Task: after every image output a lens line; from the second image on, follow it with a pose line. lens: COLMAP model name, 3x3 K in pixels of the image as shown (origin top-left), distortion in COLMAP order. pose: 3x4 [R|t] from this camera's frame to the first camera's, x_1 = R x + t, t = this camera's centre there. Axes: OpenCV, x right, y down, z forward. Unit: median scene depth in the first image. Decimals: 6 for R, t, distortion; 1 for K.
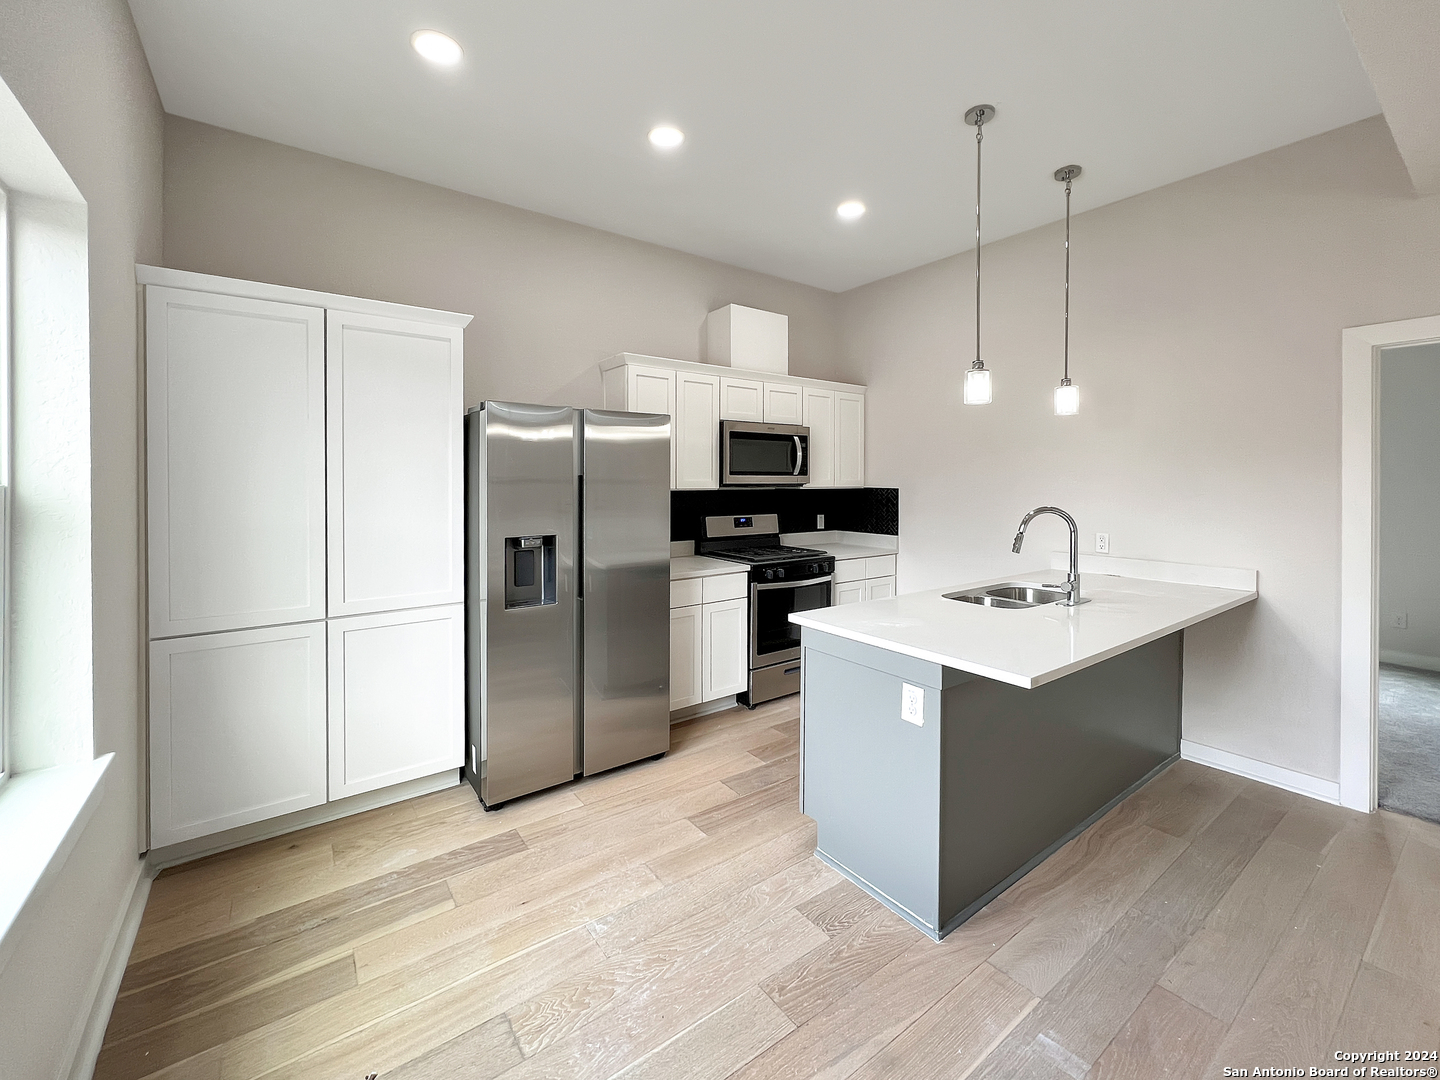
lens RADIAL K [[587.0, 0, 715.3], [0, 587.0, 544.1], [0, 0, 1]] dist [-0.008628, 0.000093]
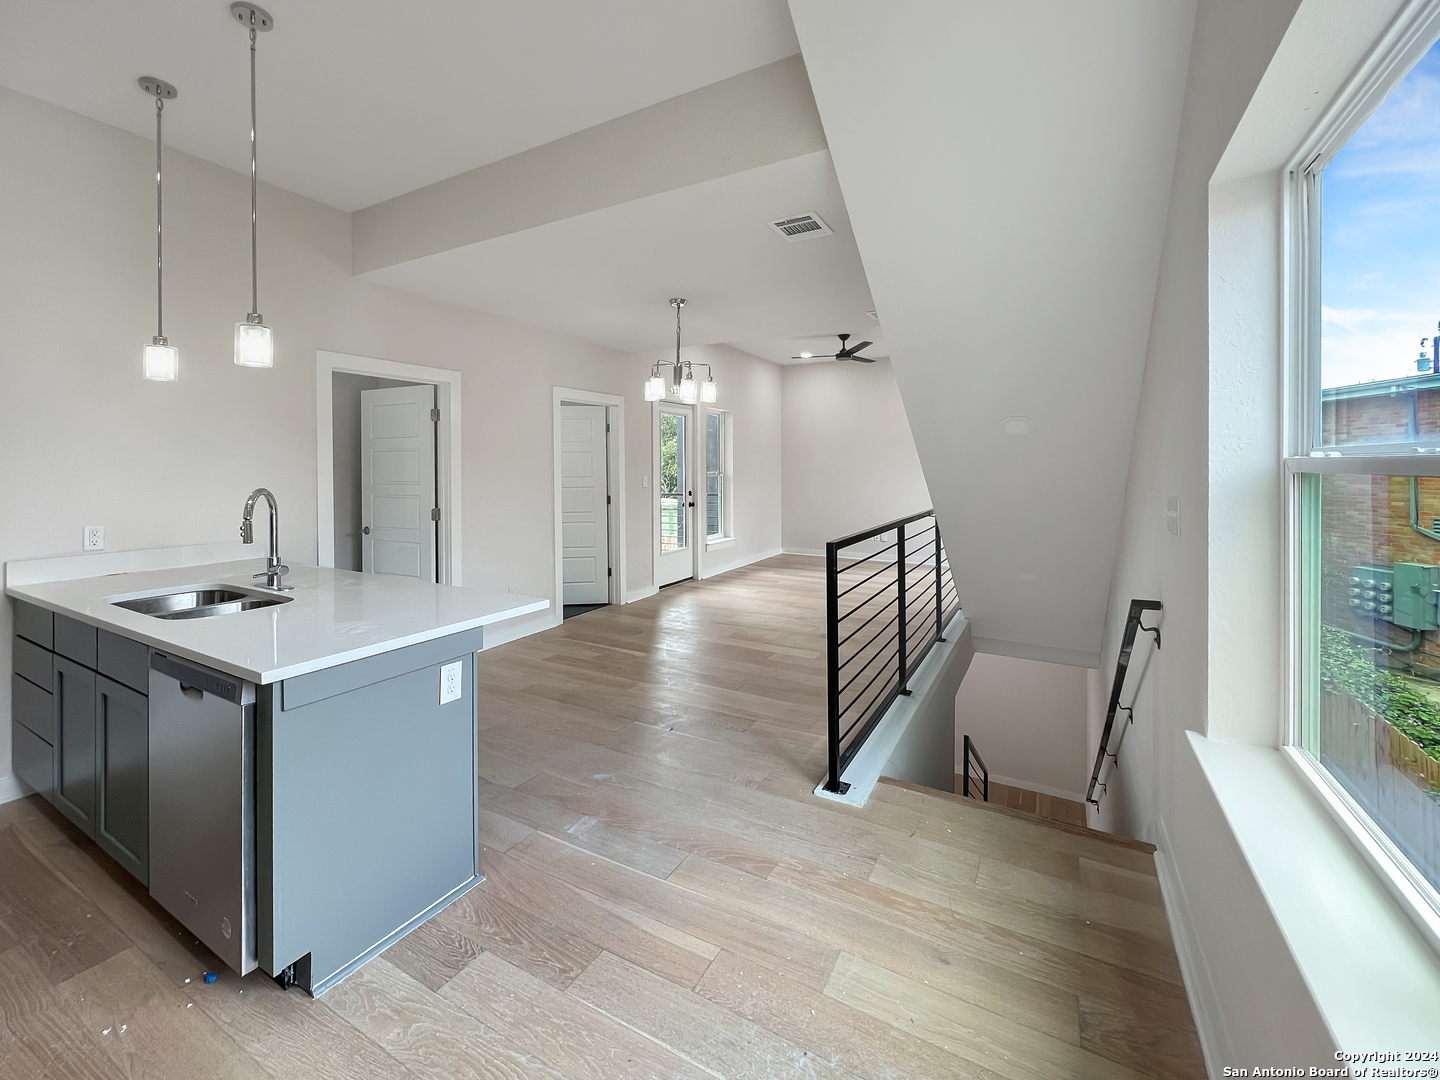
lens RADIAL K [[587.0, 0, 717.2], [0, 587.0, 540.8], [0, 0, 1]] dist [-0.008628, 0.000093]
pose [[-0.405944, -0.115169, 0.906612, -0.823734], [0.094098, 0.981488, 0.166815, -0.101559], [-0.909041, 0.153028, -0.387592, 1.054219]]
